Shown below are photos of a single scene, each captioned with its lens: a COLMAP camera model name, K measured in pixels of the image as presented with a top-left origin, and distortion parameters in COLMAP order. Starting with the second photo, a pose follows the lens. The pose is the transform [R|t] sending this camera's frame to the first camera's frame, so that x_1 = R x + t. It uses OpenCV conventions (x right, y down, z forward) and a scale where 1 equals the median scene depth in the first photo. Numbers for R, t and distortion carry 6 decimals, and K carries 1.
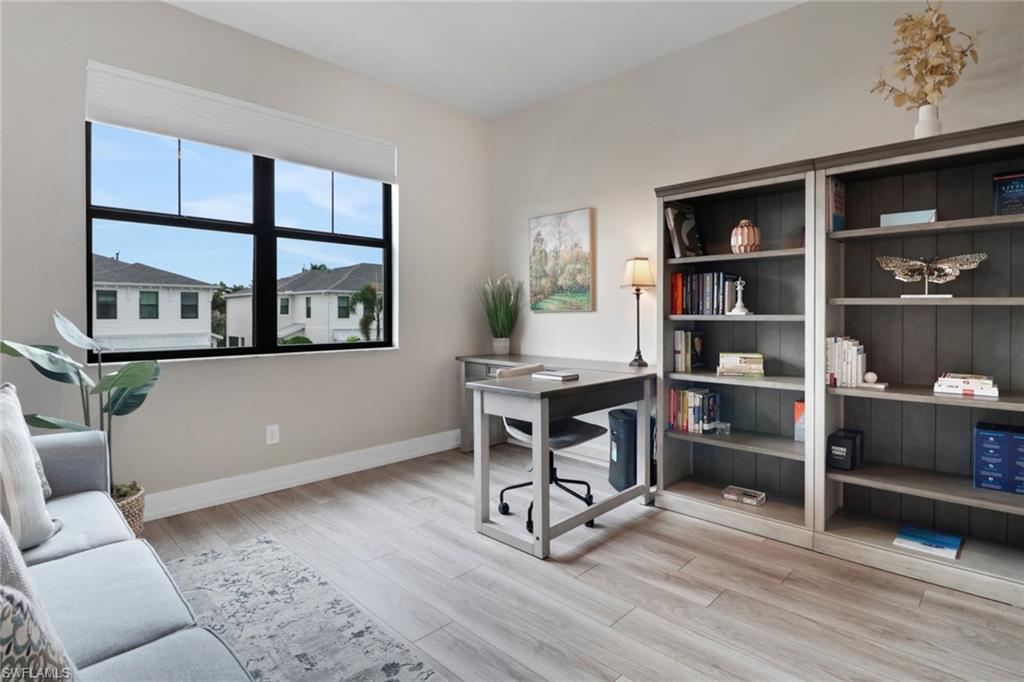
lens RADIAL K [[518.2, 0, 515.9], [0, 518.2, 321.2], [0, 0, 1]] dist [0.001948, -0.009167]
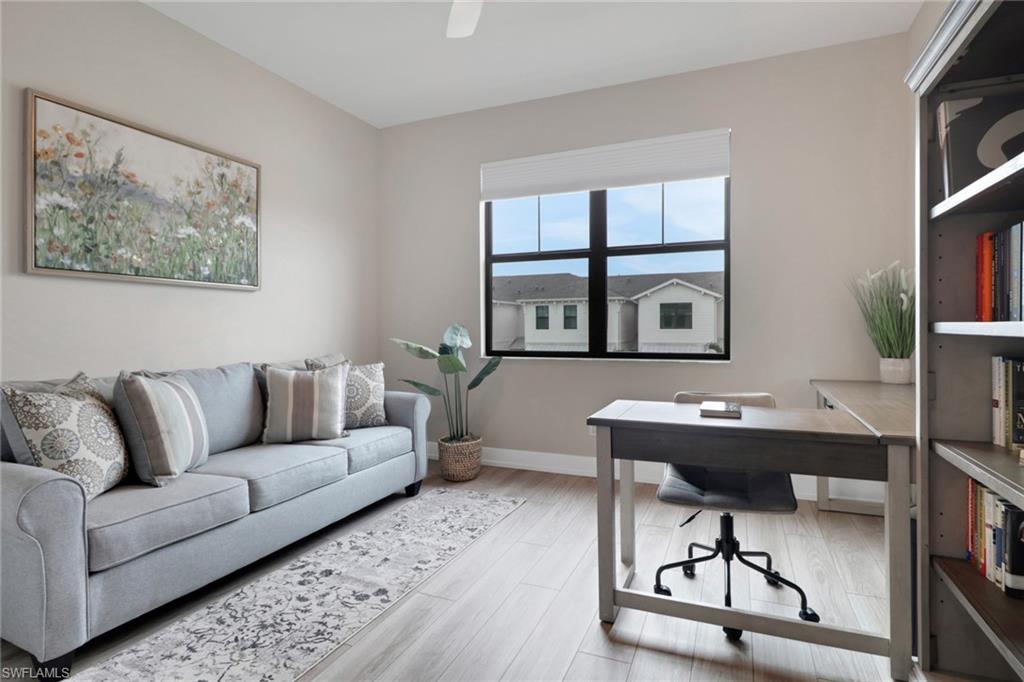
lens RADIAL K [[518.2, 0, 511.9], [0, 518.2, 334.1], [0, 0, 1]] dist [0.001948, -0.009167]
pose [[0.368444, 0.012758, -0.929562, 0.600437], [-0.007613, 0.999914, 0.010706, -0.003299], [0.929619, 0.003132, 0.368510, 0.444656]]
